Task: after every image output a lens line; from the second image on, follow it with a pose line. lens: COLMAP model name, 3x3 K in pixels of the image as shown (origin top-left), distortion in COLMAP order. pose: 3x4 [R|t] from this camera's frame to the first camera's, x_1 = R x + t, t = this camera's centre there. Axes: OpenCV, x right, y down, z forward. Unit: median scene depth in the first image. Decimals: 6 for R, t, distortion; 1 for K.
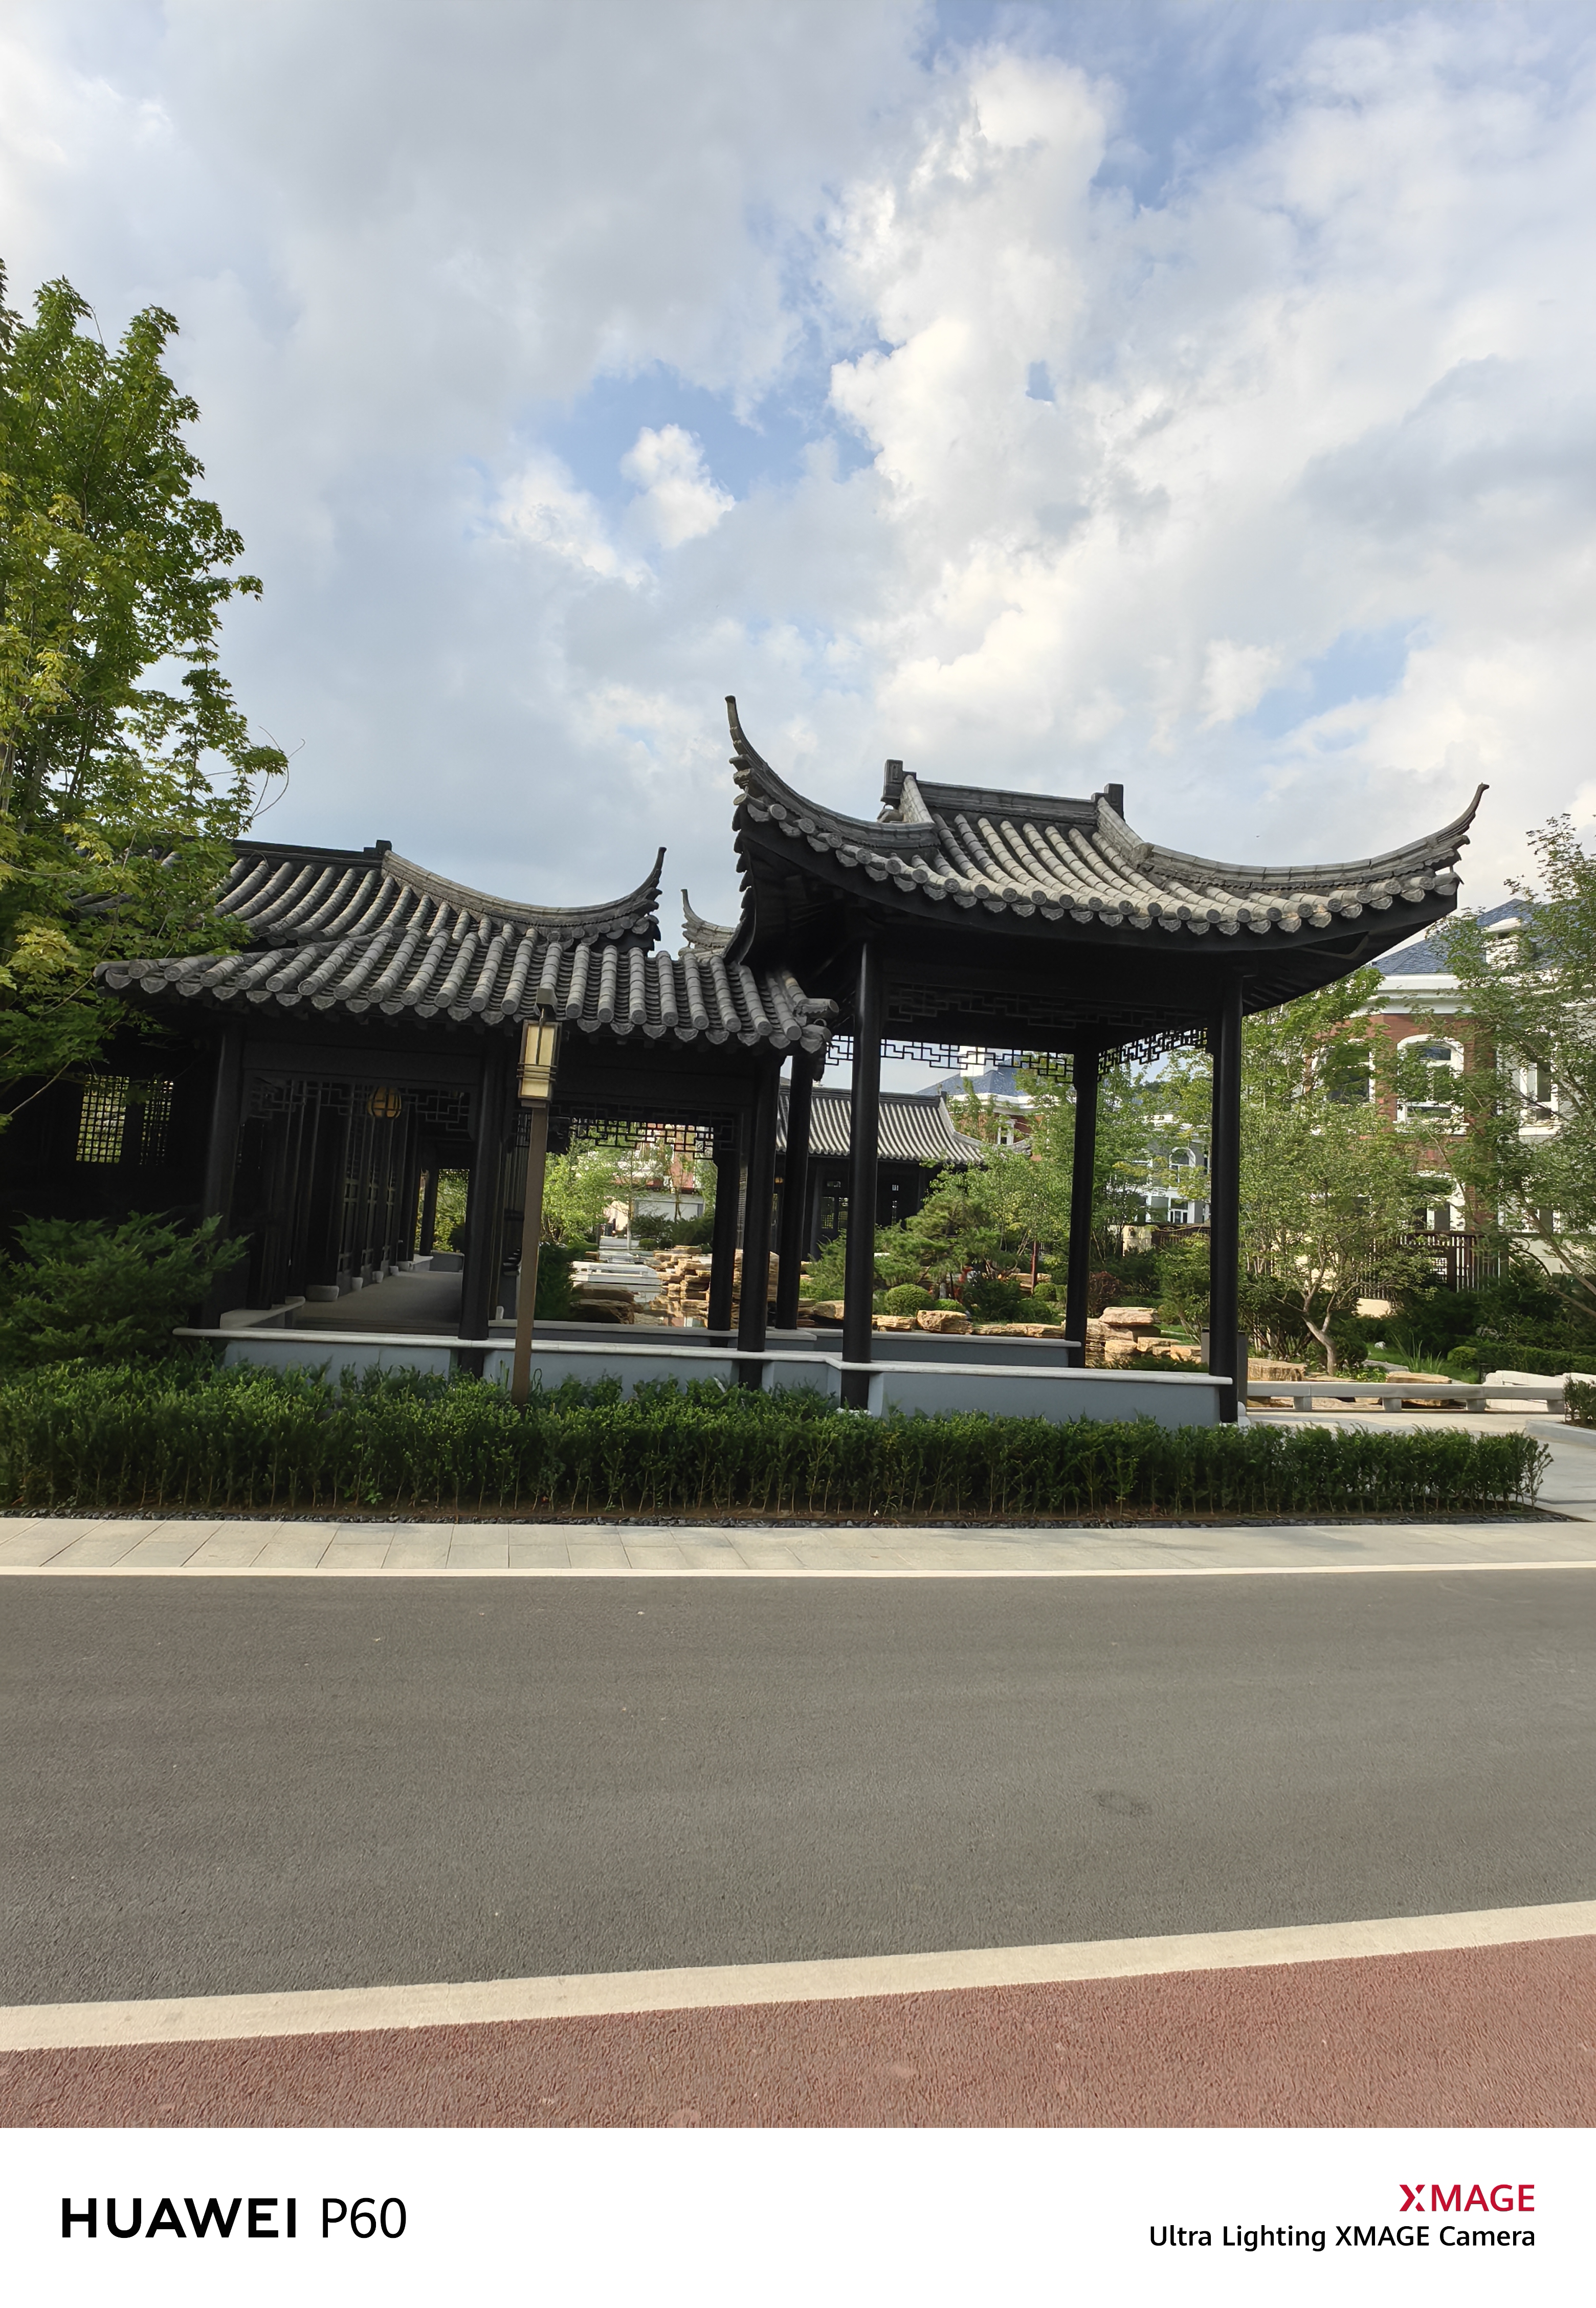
lens RADIAL K [[1448.4, 0, 792.4], [0, 1448.4, 1066.7], [0, 0, 1]] dist [-0.001140, 0.001829]
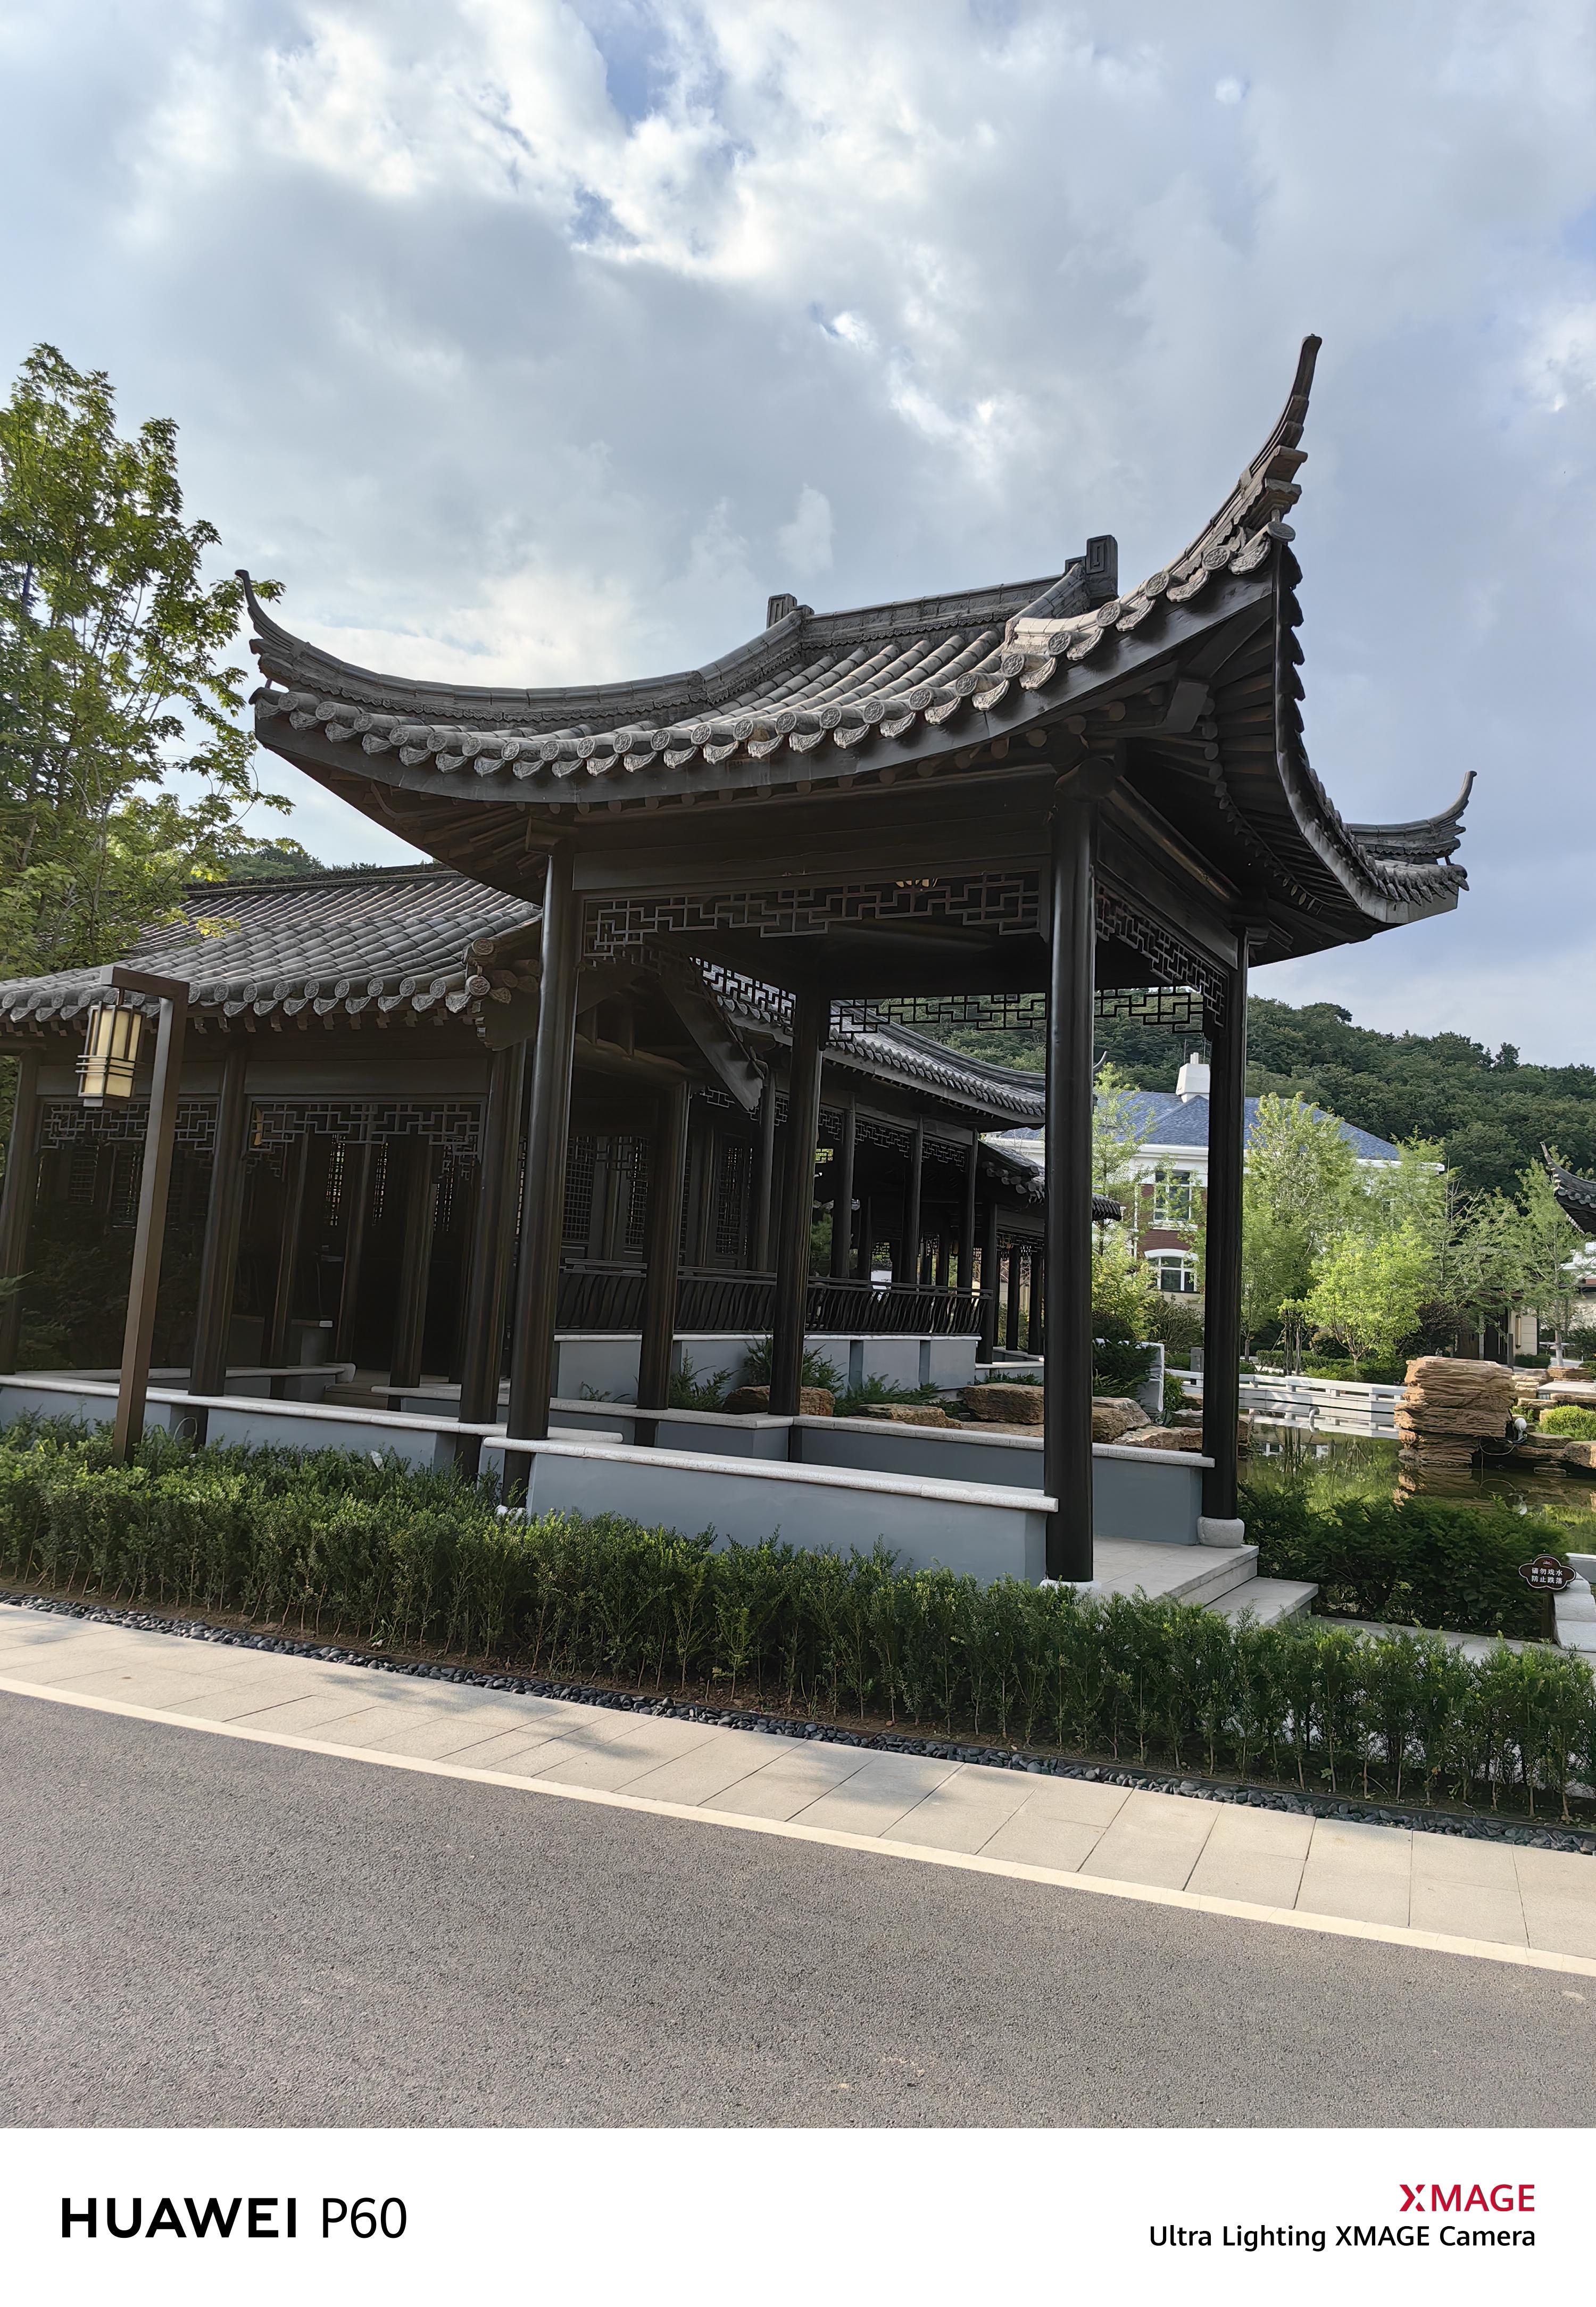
lens RADIAL K [[1828.3, 0, 725.4], [0, 1828.3, 1062.1], [0, 0, 1]] dist [0.117123, -0.294384]
pose [[0.759855, -0.093424, -0.643344, 0.594257], [0.059794, 0.995469, -0.073936, 0.076986], [0.647337, 0.017712, 0.761998, 0.313007]]
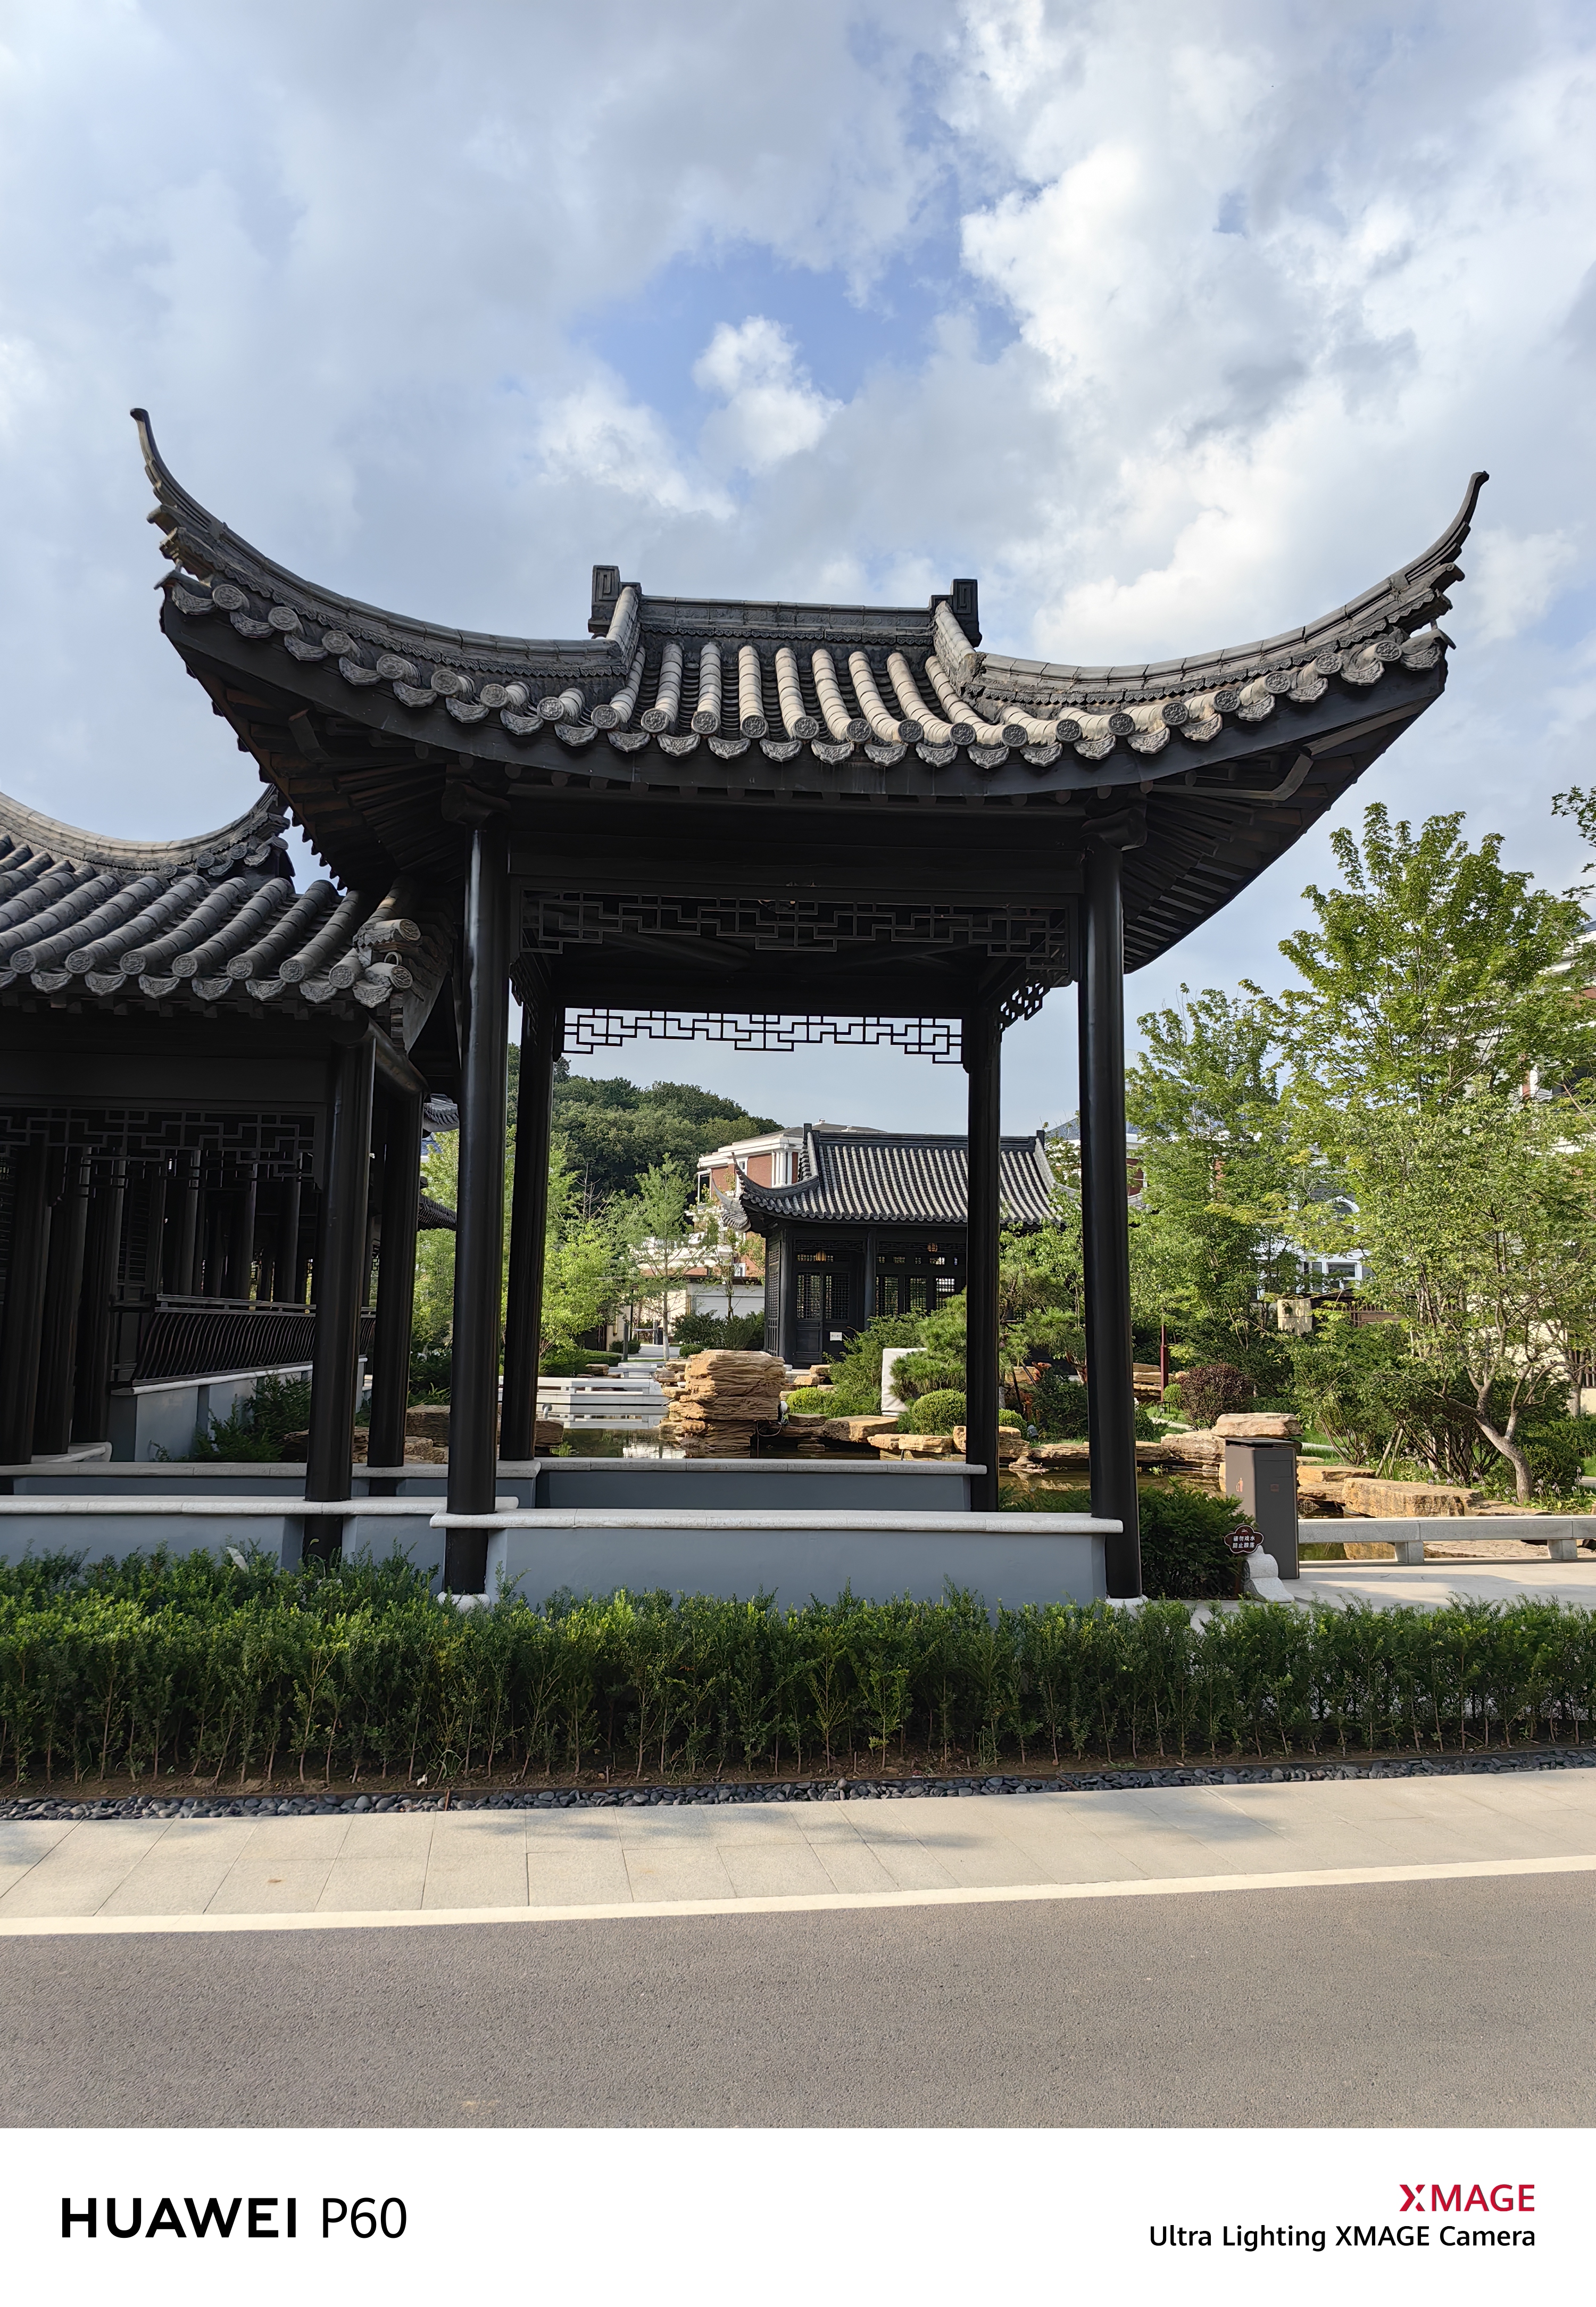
lens RADIAL K [[1827.4, 0, 800.0], [0, 1827.4, 1099.4], [0, 0, 1]] dist [0.099674, -0.196521]
pose [[0.994417, -0.050956, -0.092406, 0.217459], [0.049567, 0.998622, -0.017266, 0.042498], [0.093159, 0.012589, 0.995572, 0.205810]]
